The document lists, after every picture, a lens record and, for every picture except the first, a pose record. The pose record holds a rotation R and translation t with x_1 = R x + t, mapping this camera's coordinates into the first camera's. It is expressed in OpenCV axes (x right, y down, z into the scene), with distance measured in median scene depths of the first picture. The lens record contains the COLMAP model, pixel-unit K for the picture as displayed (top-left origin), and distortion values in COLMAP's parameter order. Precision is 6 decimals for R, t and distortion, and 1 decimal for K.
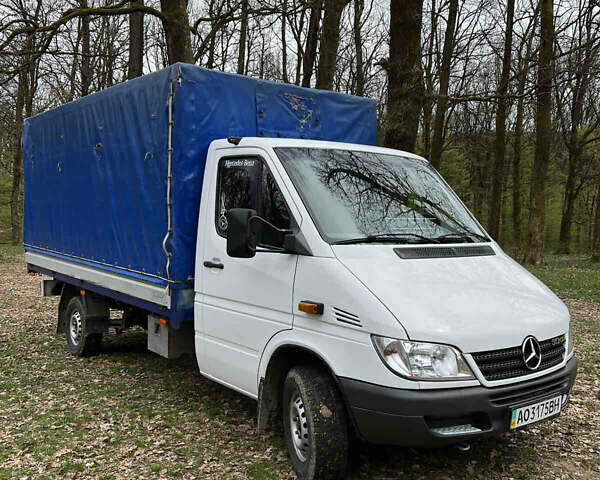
lens RADIAL K [[591.4, 0, 298.9], [0, 591.4, 246.9], [0, 0, 1]] dist [0.145201, -0.301398]
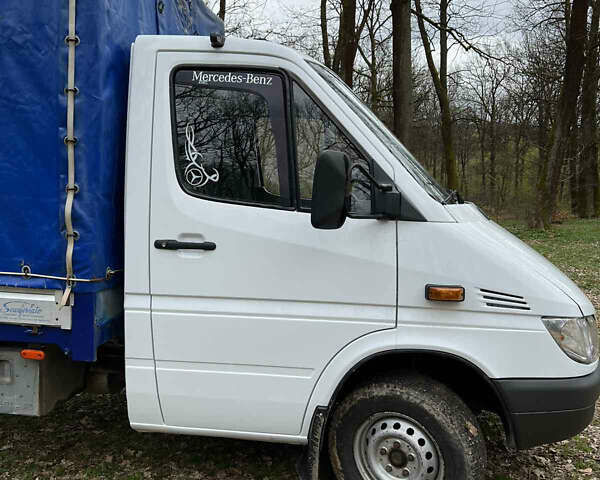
lens RADIAL K [[595.4, 0, 300.0], [0, 595.4, 240.0], [0, 0, 1]] dist [0.111015, -0.231858]
pose [[0.724824, -0.064331, 0.685924, -0.447861], [0.027877, 0.997554, 0.064101, -0.009628], [-0.688370, -0.027341, 0.724844, 0.448281]]
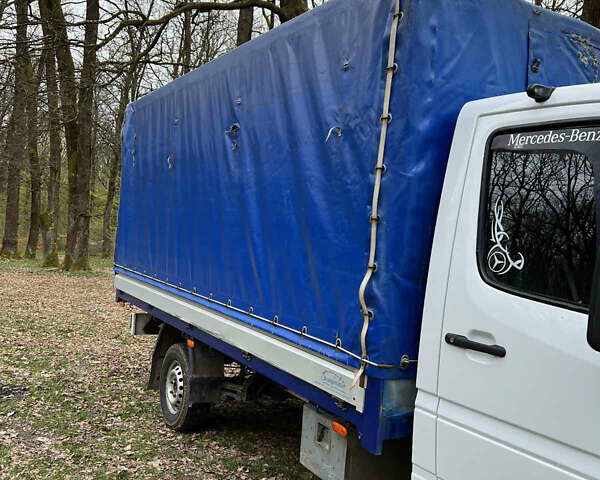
lens RADIAL K [[591.4, 0, 298.9], [0, 591.4, 246.9], [0, 0, 1]] dist [0.145201, -0.301398]
pose [[0.989986, 0.057847, -0.128769, -0.214142], [-0.063573, 0.997143, -0.040809, -0.019236], [0.126040, 0.048586, 0.990835, 0.456979]]
